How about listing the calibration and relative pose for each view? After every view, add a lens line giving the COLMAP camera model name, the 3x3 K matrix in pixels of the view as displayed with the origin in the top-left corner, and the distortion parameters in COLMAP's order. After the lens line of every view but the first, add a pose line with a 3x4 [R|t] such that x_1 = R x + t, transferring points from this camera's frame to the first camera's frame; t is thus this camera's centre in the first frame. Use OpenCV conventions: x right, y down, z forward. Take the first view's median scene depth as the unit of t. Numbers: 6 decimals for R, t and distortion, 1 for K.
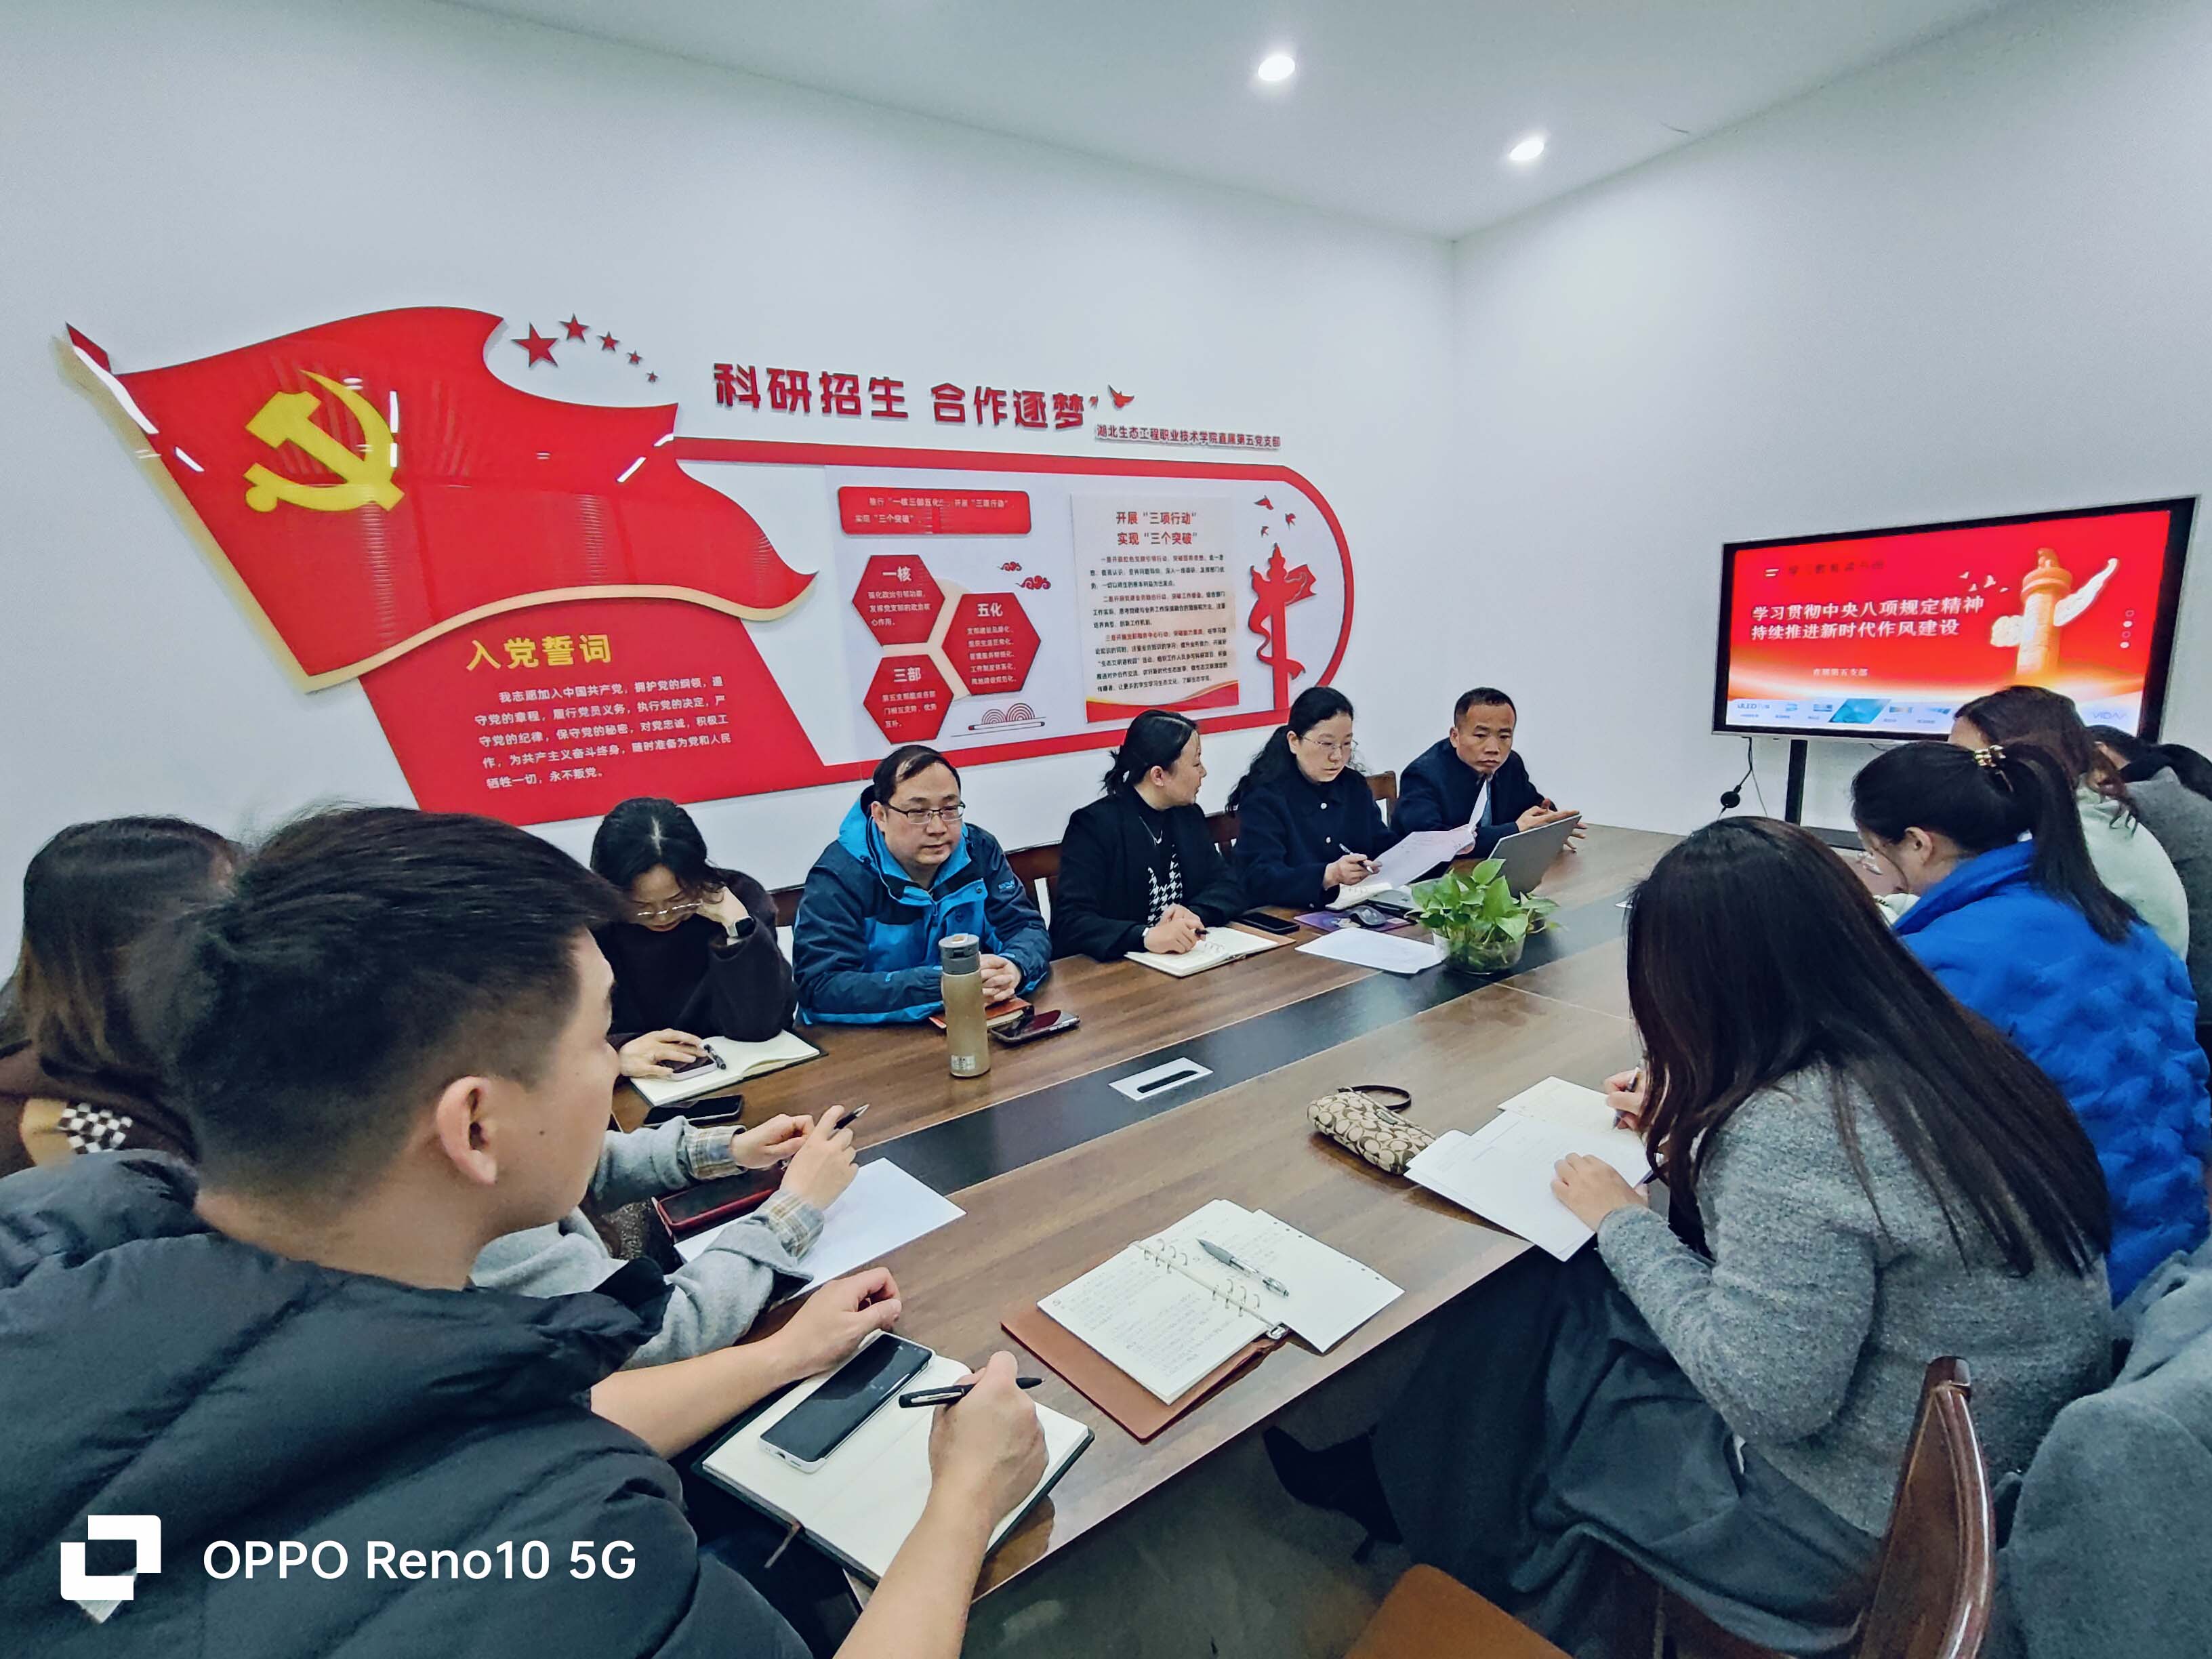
lens RADIAL K [[1029.1, 0, 1095.0], [0, 1029.1, 837.9], [0, 0, 1]] dist [0.001908, 0.000420]
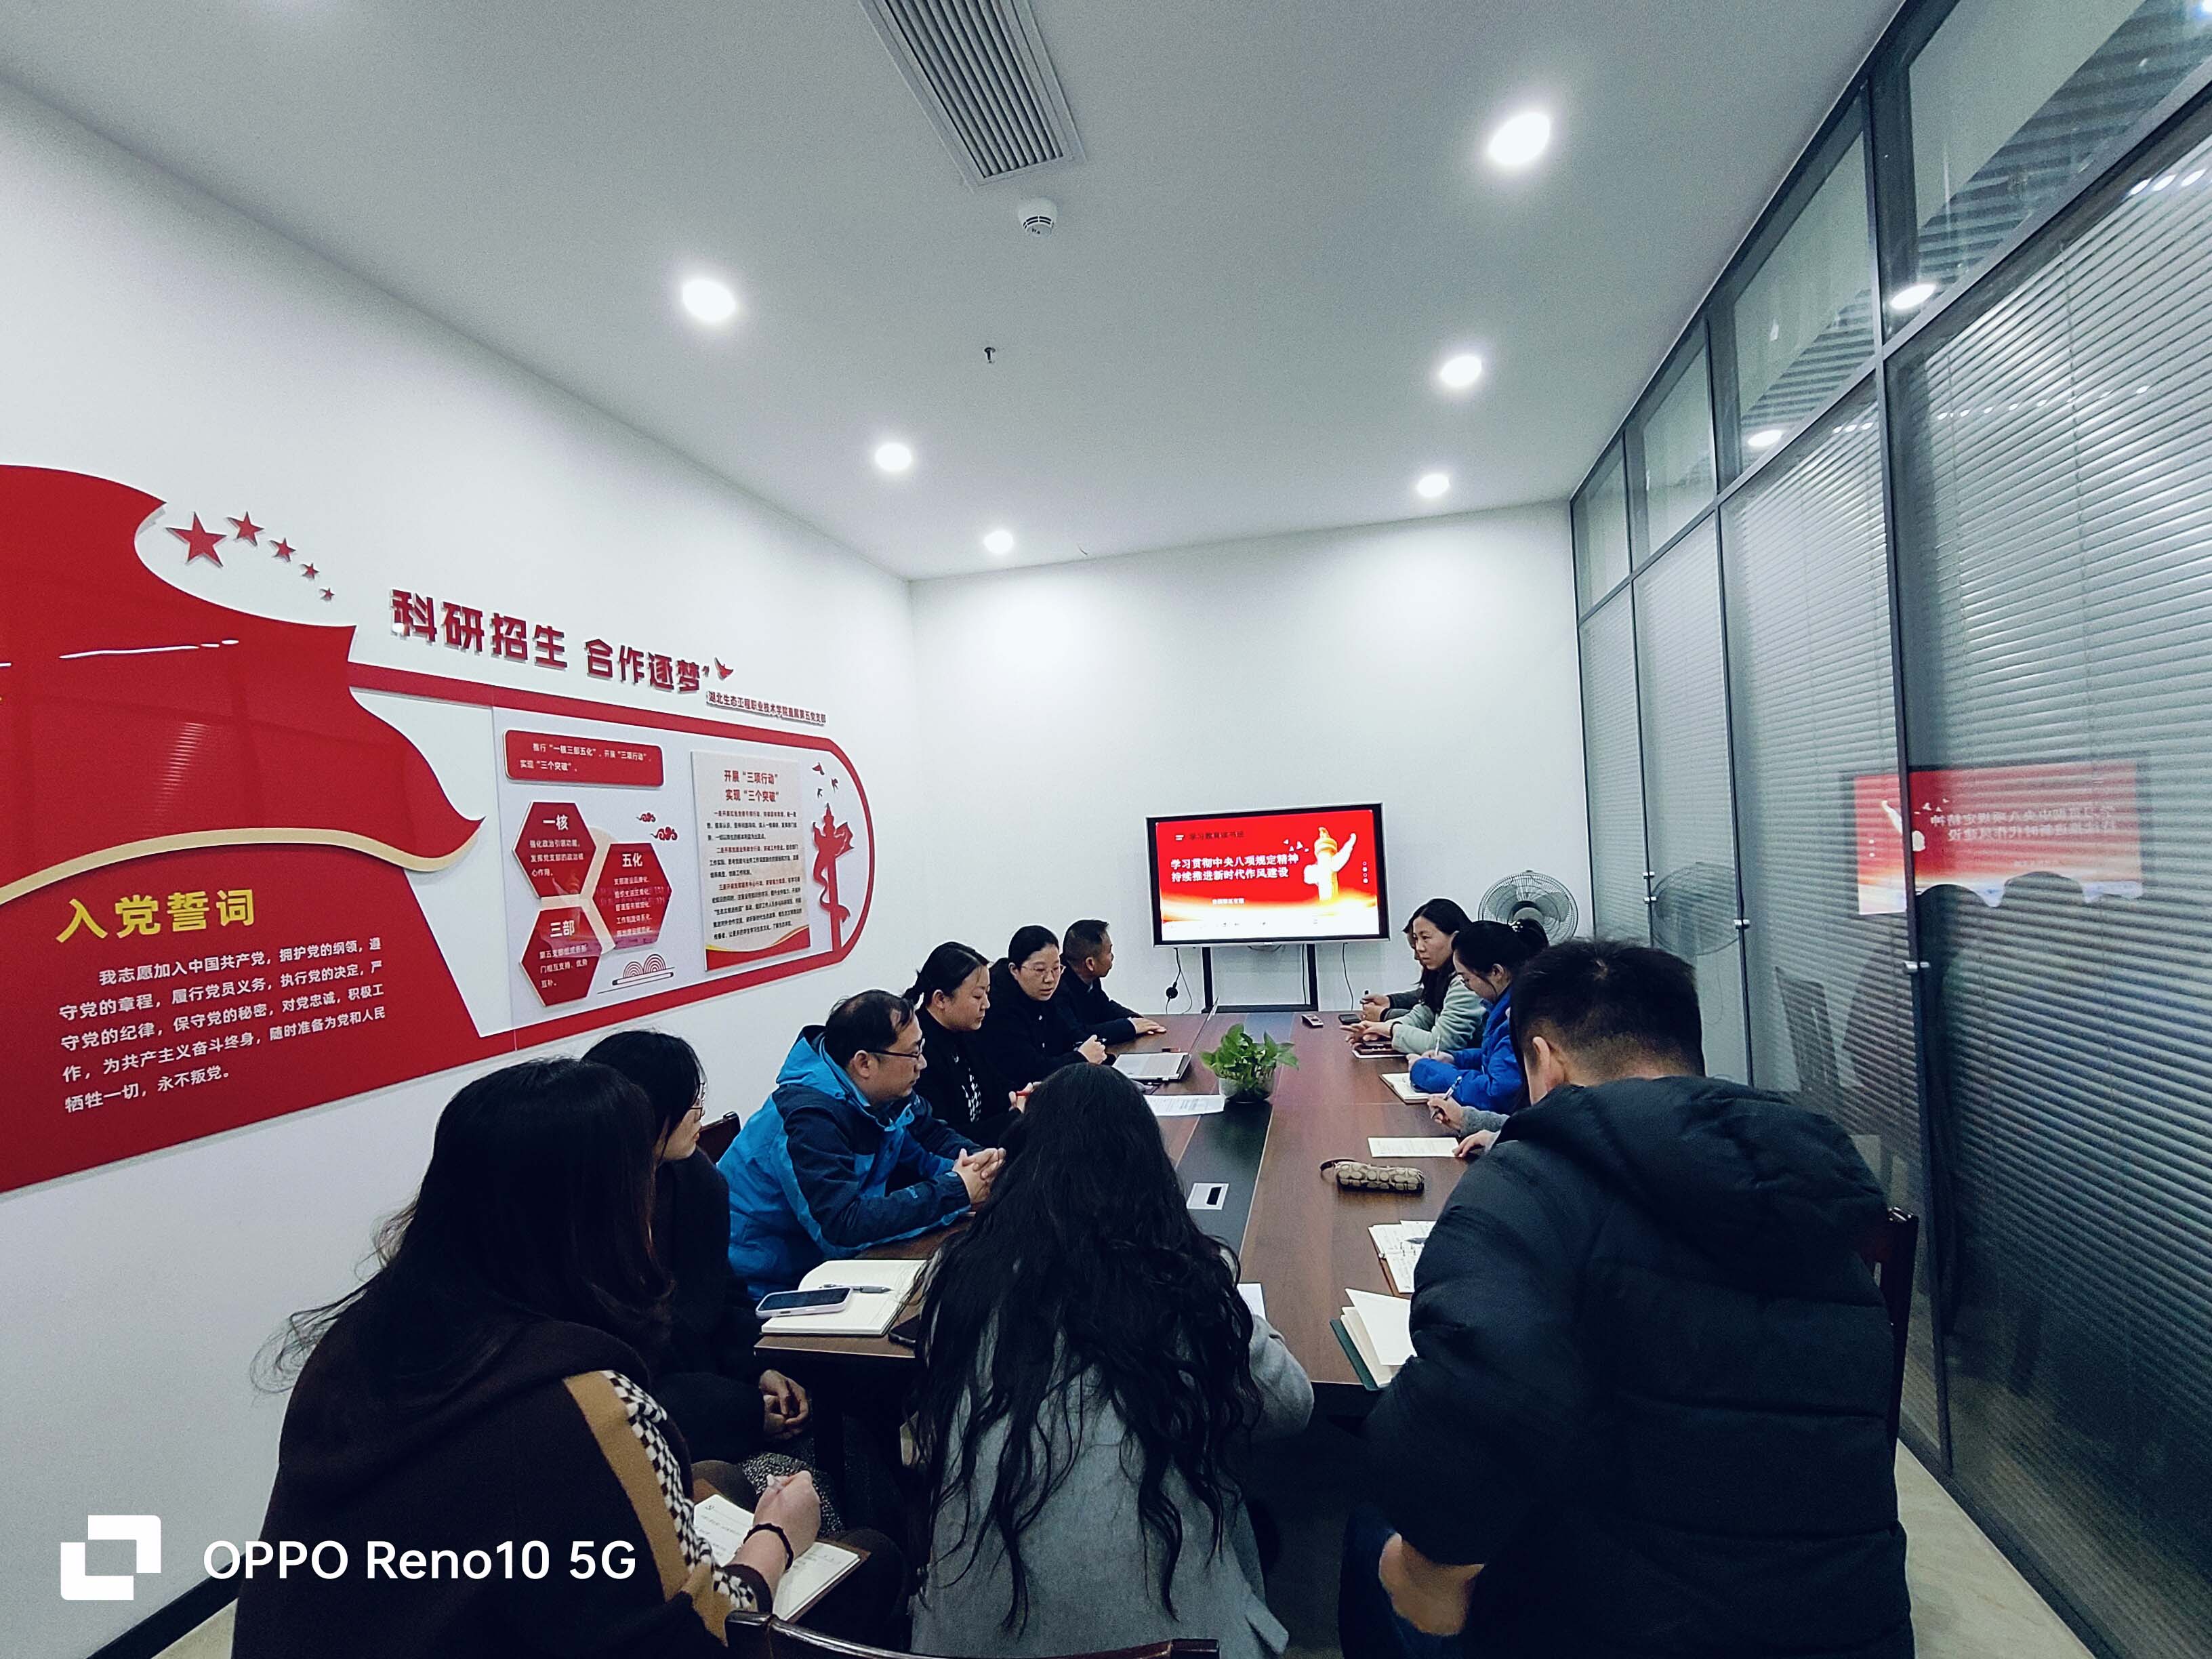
lens RADIAL K [[1029.1, 0, 1107.2], [0, 1029.1, 828.7], [0, 0, 1]] dist [0.001908, 0.000420]
pose [[0.732757, 0.023383, 0.680088, -0.477862], [0.147093, 0.970339, -0.191847, 0.002550], [-0.664402, 0.240614, 0.707584, 0.006371]]
